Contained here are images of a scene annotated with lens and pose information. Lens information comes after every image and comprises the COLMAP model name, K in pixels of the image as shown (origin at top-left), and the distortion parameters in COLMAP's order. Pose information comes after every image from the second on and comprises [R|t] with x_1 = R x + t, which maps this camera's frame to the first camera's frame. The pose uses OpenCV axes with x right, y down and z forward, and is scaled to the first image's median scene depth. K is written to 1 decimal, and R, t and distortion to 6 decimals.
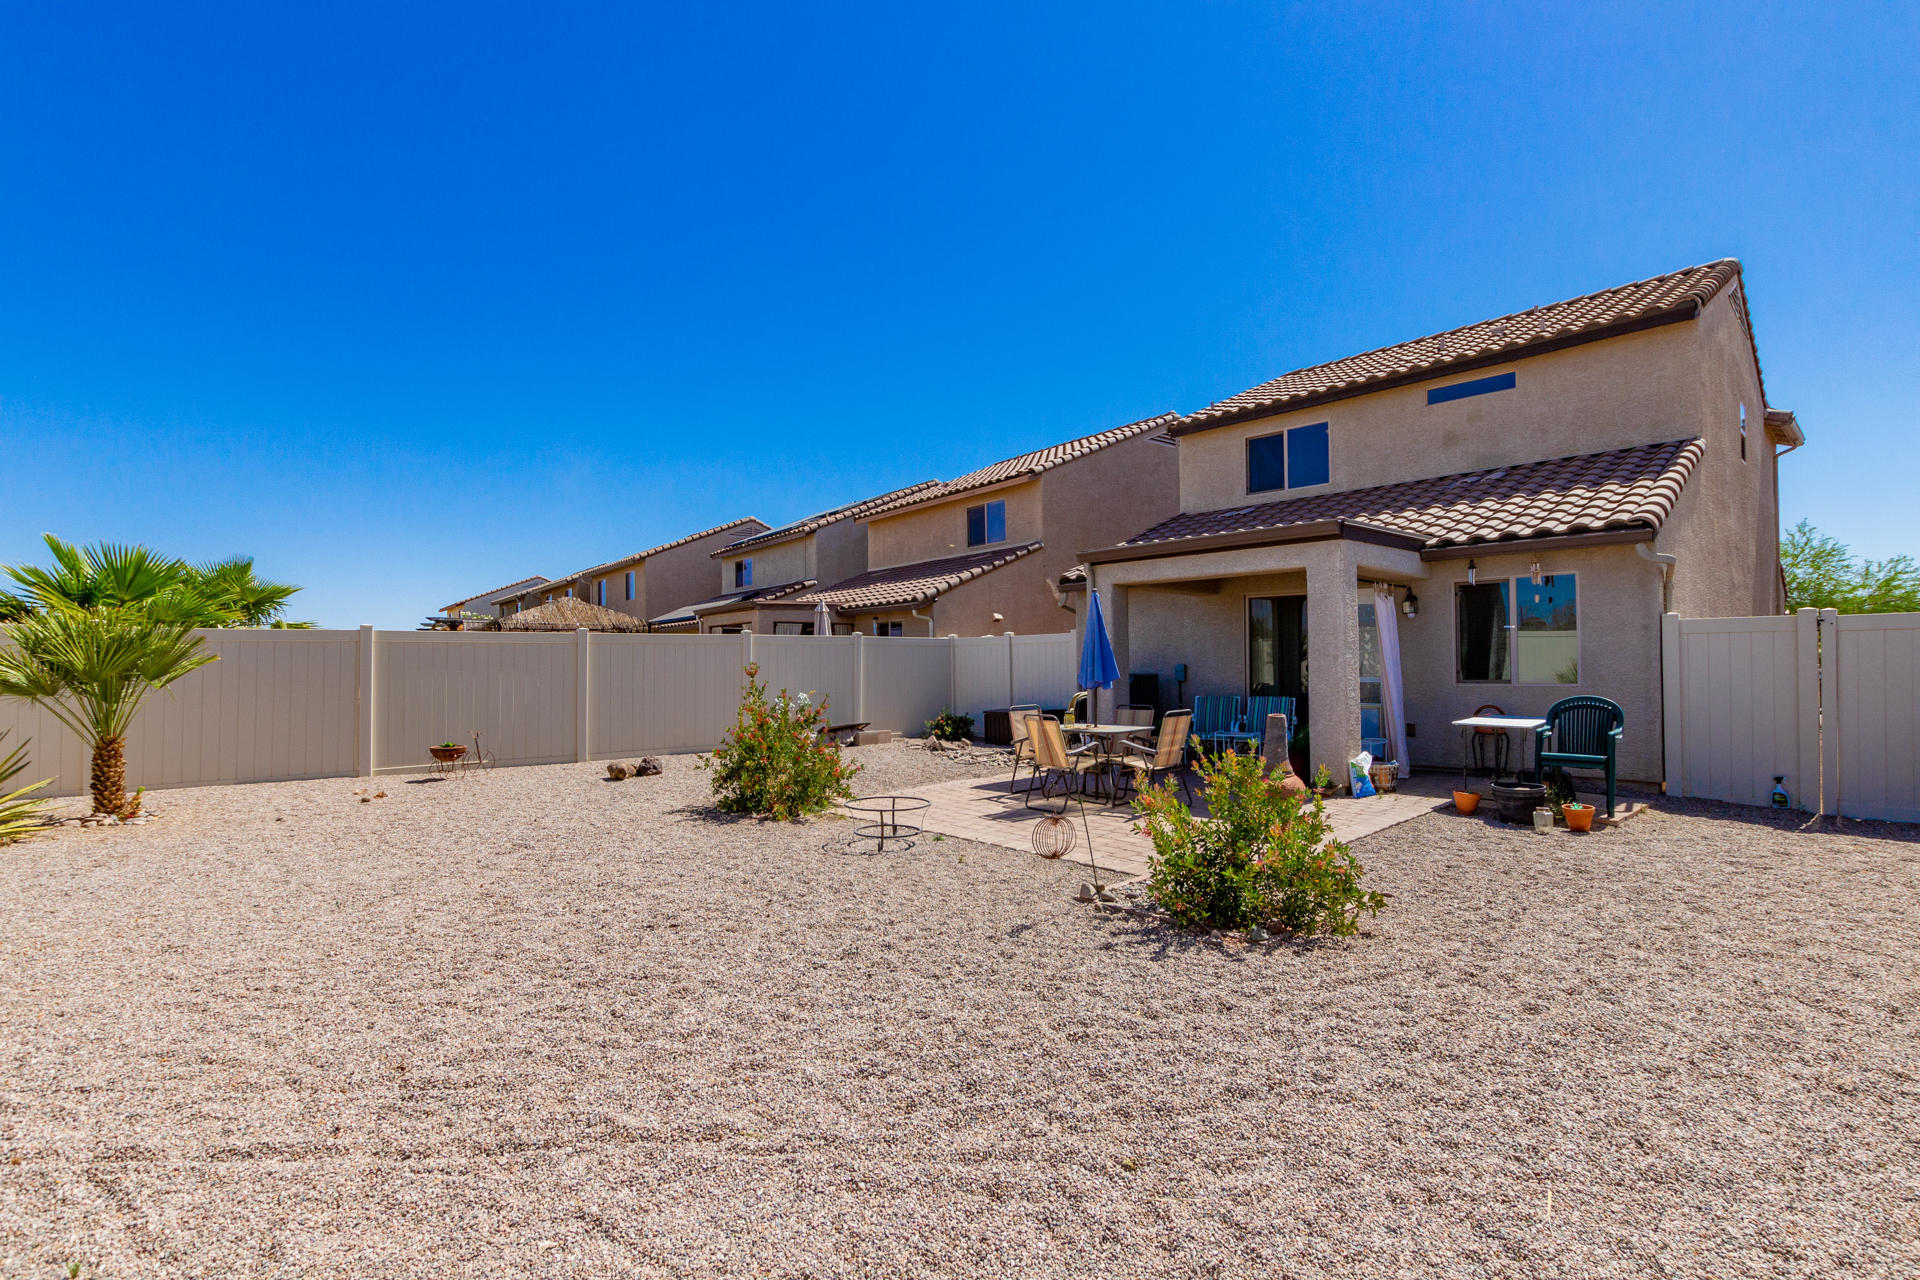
lens RADIAL K [[886.5, 0, 956.9], [0, 886.5, 641.4], [0, 0, 1]] dist [0.005236, -0.001739]
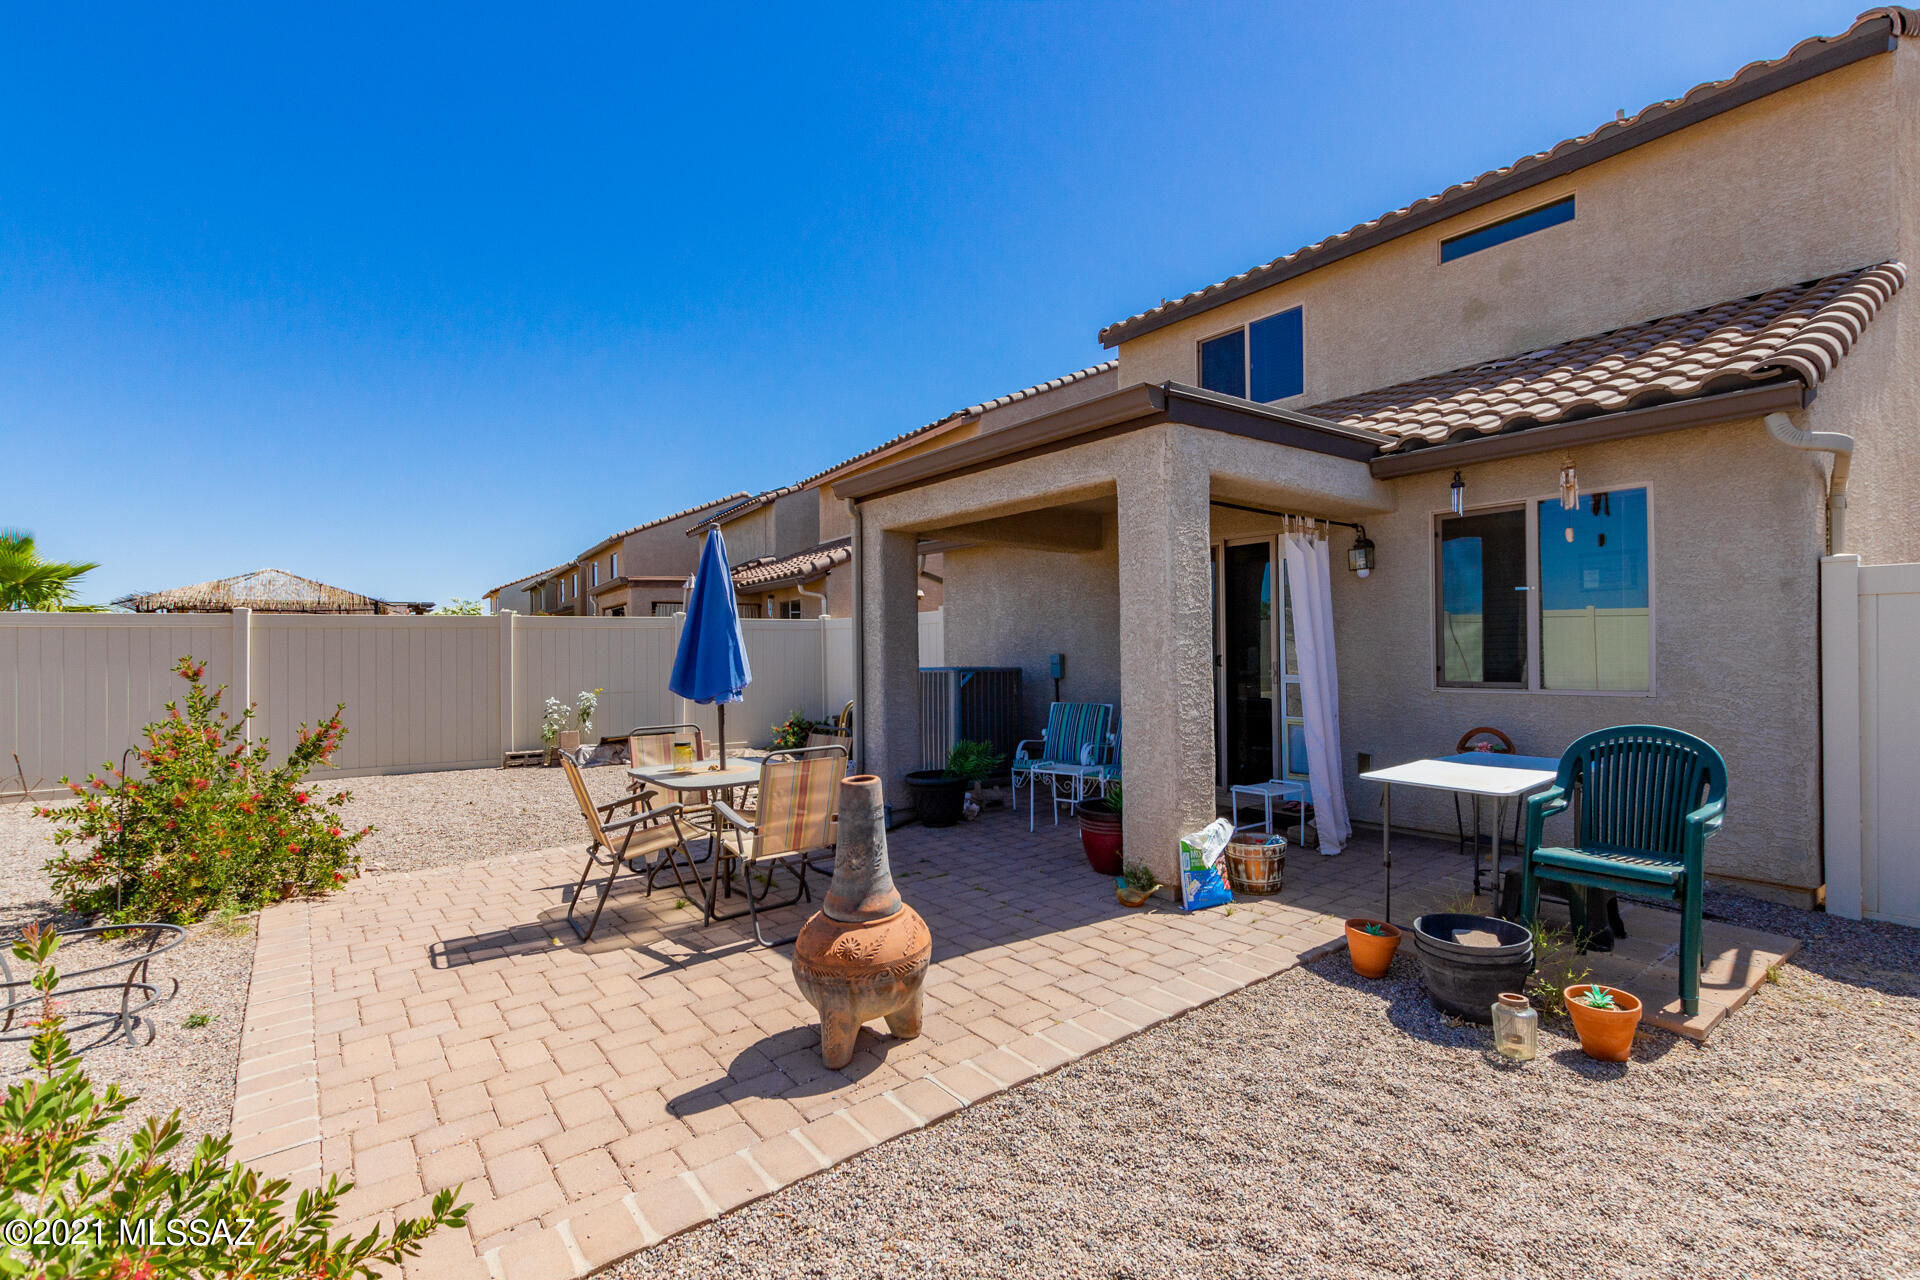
lens RADIAL K [[886.5, 0, 959.9], [0, 886.5, 644.6], [0, 0, 1]] dist [0.005236, -0.001739]
pose [[0.995358, -0.003499, -0.096175, 0.308476], [0.005358, 0.999803, 0.019087, 0.006191], [0.096090, -0.019514, 0.995181, 0.391076]]
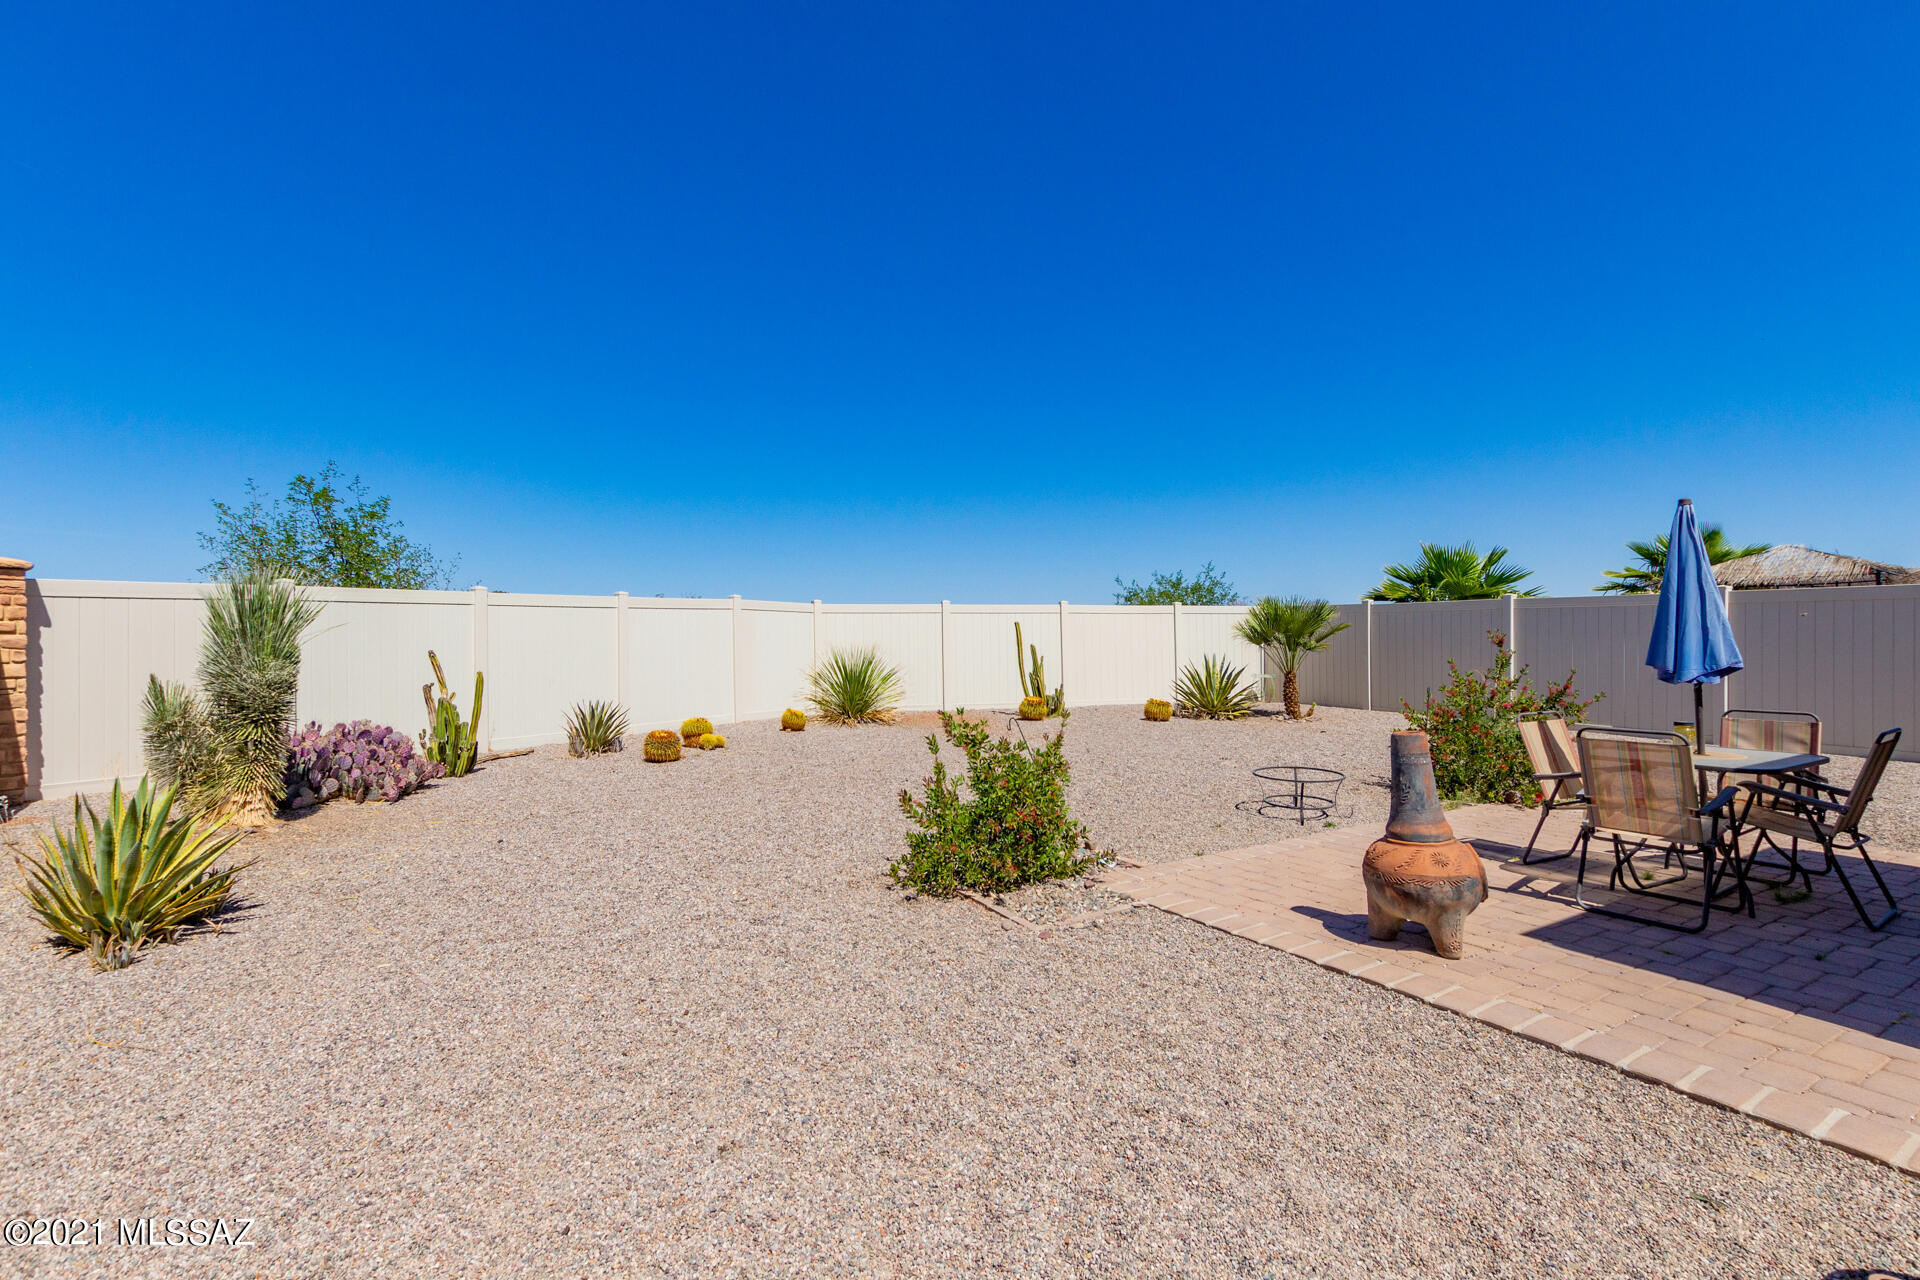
lens RADIAL K [[886.5, 0, 957.3], [0, 886.5, 635.3], [0, 0, 1]] dist [0.005236, -0.001739]
pose [[-0.211206, 0.012571, -0.977361, 0.793148], [0.028674, 0.999567, 0.006661, 0.007142], [0.977021, -0.026618, -0.211474, 0.646210]]
